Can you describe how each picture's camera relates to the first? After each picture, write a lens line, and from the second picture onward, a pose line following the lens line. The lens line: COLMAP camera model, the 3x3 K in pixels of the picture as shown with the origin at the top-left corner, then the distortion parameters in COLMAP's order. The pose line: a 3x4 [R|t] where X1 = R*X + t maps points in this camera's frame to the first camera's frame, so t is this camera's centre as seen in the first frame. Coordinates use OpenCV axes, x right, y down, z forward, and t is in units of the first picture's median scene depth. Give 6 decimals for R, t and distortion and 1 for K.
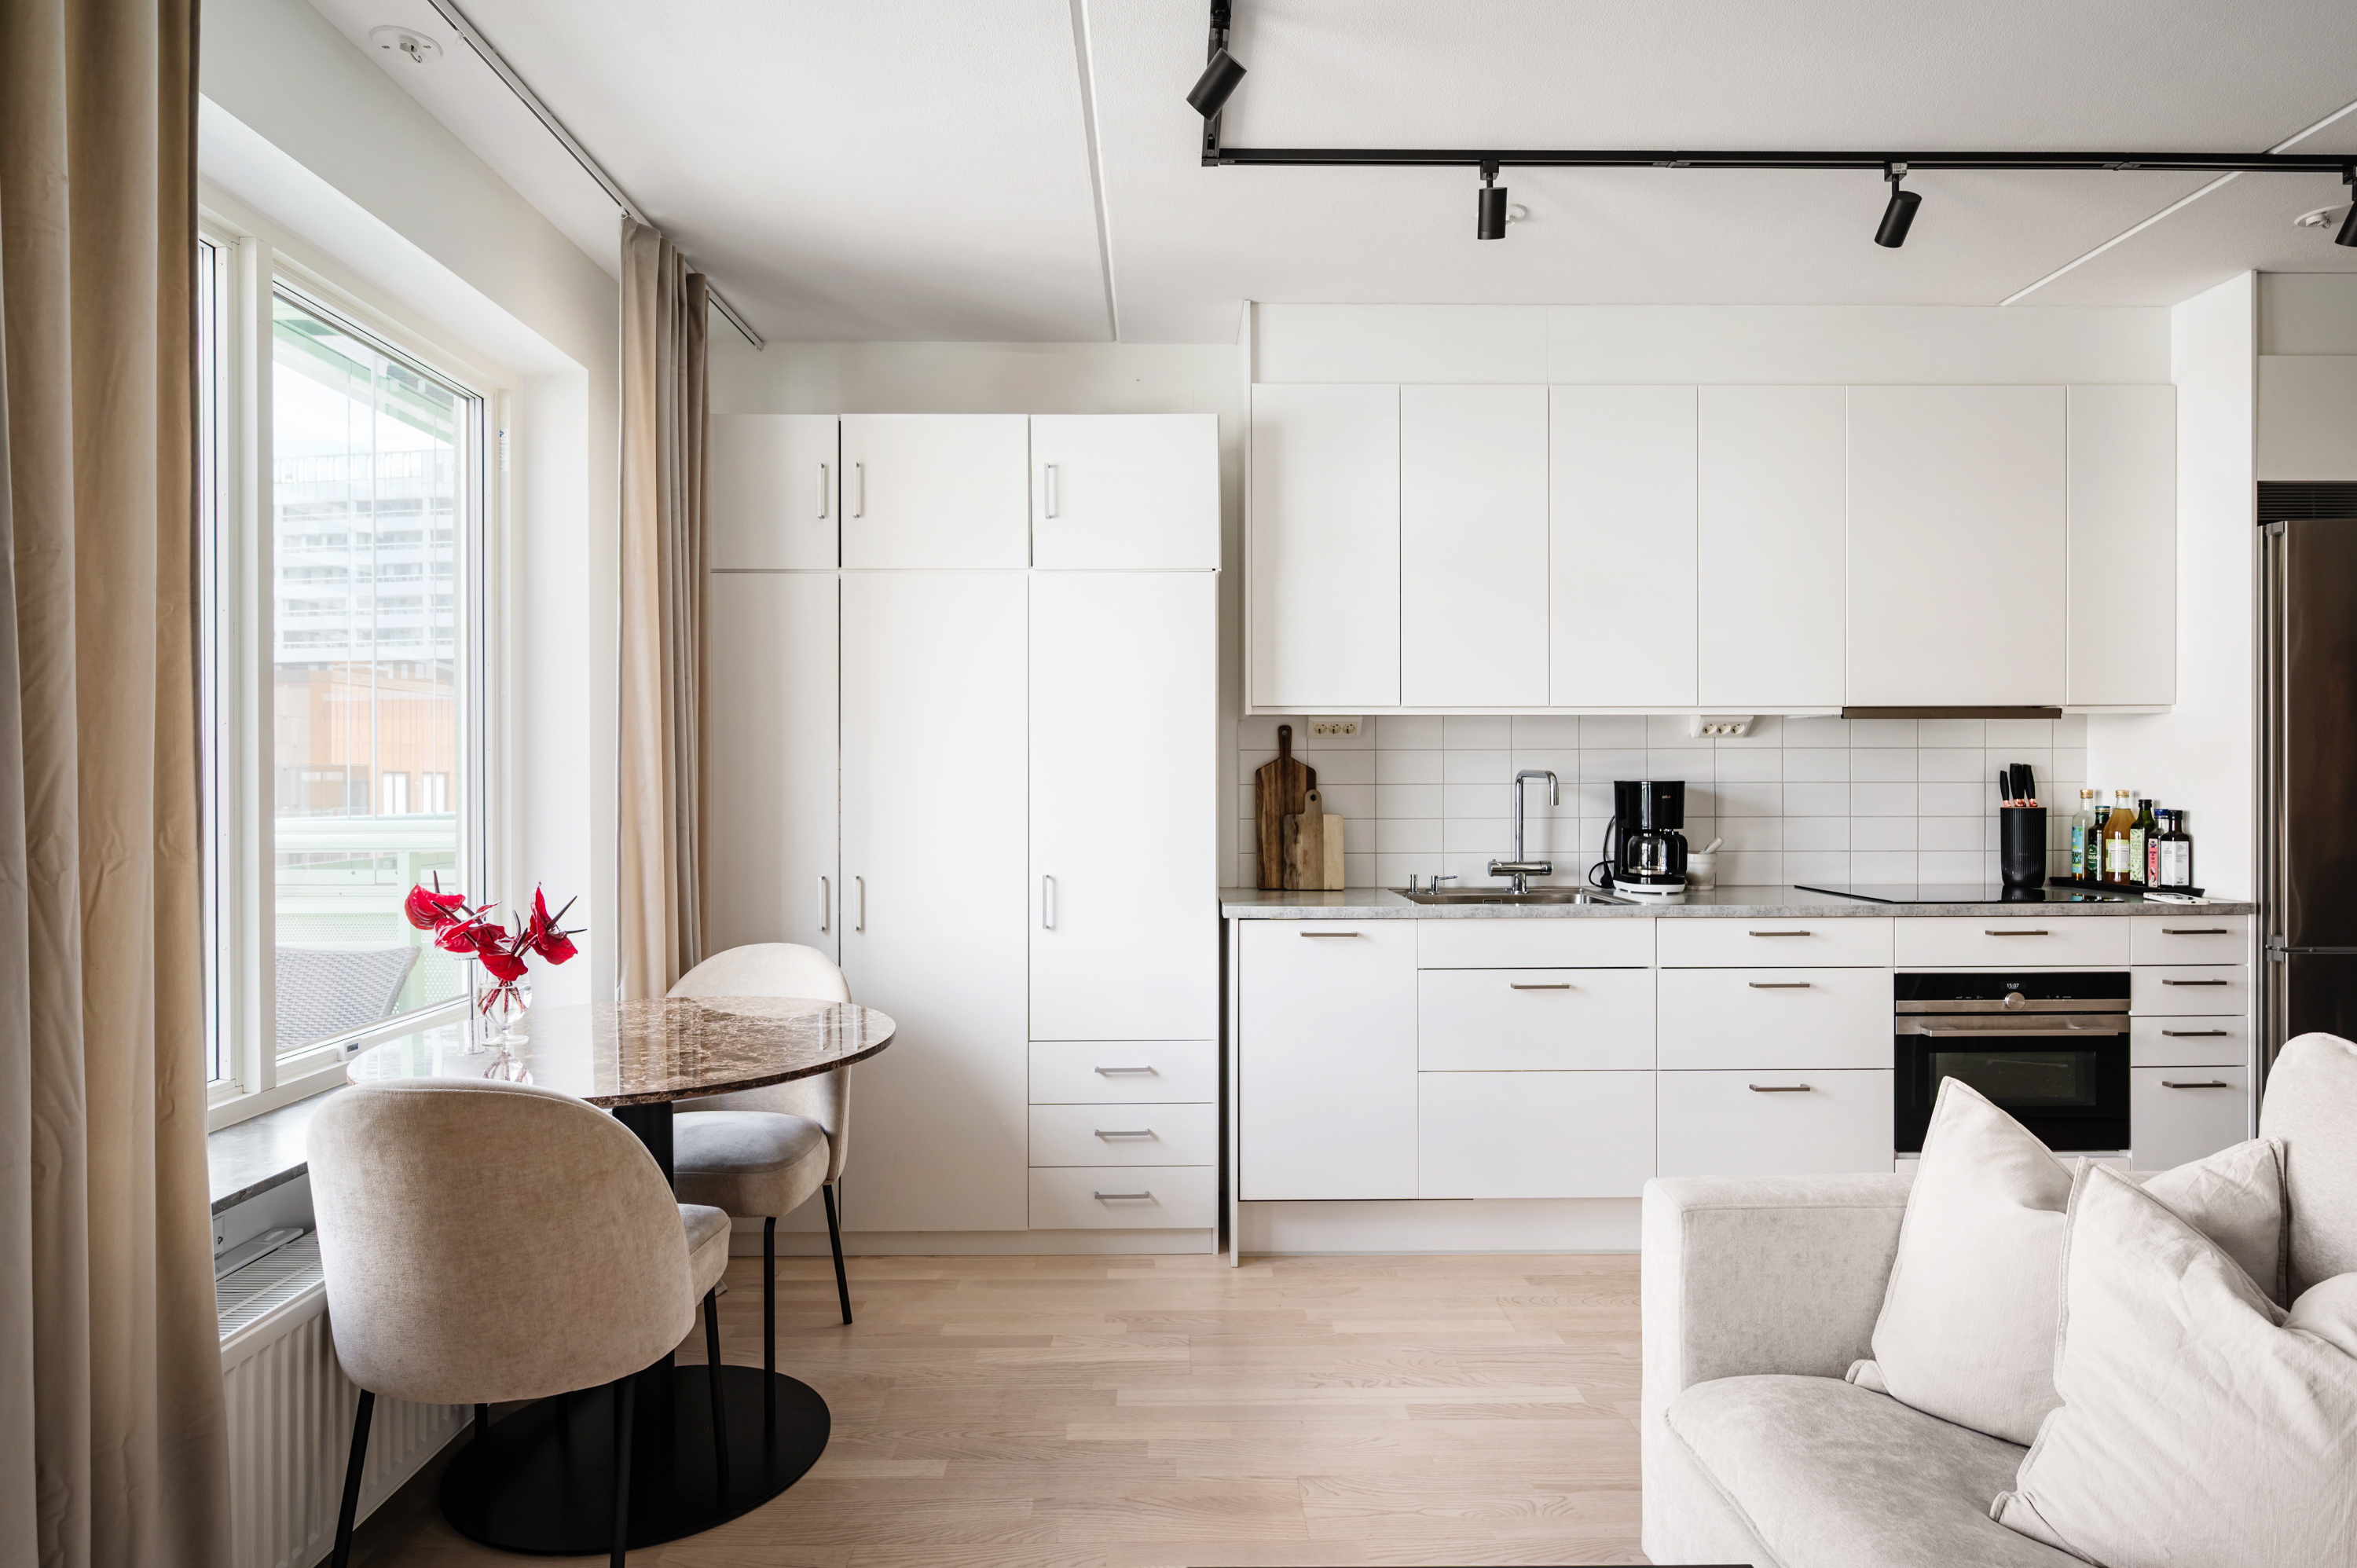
lens RADIAL K [[1297.6, 0, 1178.5], [0, 1297.6, 784.0], [0, 0, 1]] dist [-0.003984, 0.001248]
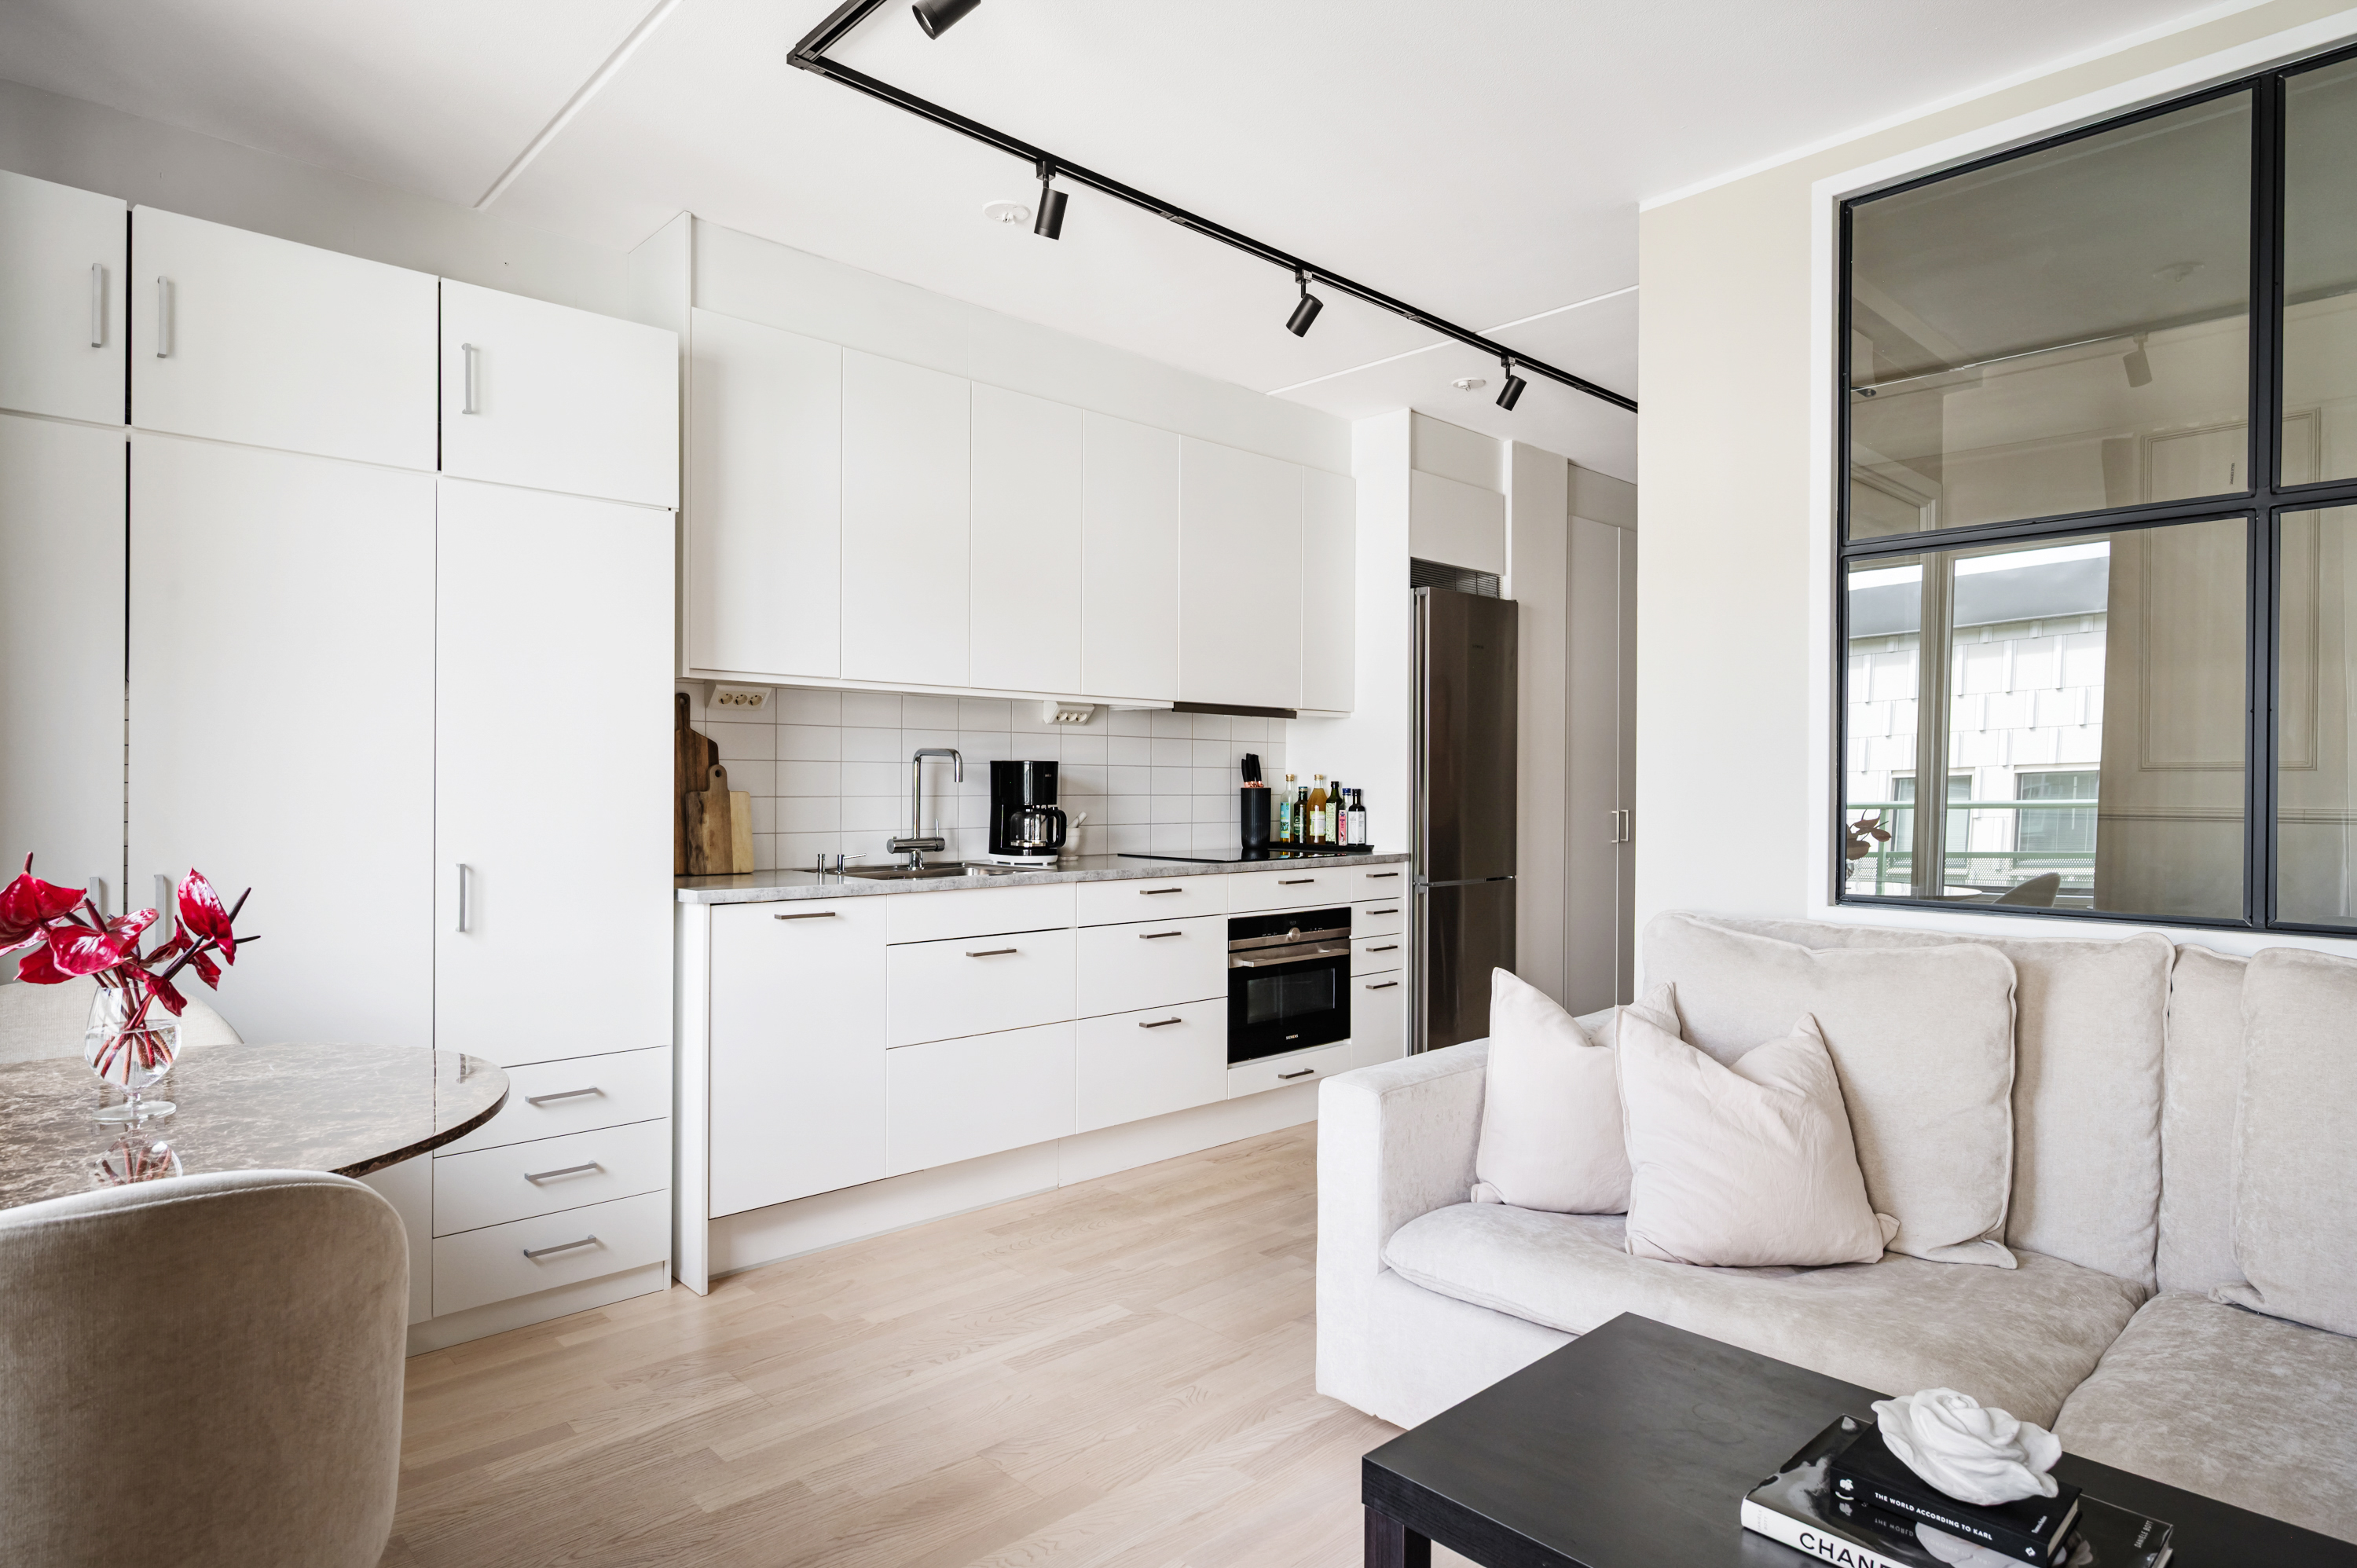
lens RADIAL K [[1297.6, 0, 1178.5], [0, 1297.6, 784.0], [0, 0, 1]] dist [-0.003984, 0.001248]
pose [[0.735178, 0.006451, 0.677843, -0.298053], [-0.005879, 0.999978, -0.003140, 0.020291], [-0.677849, -0.001677, 0.735200, 0.115292]]
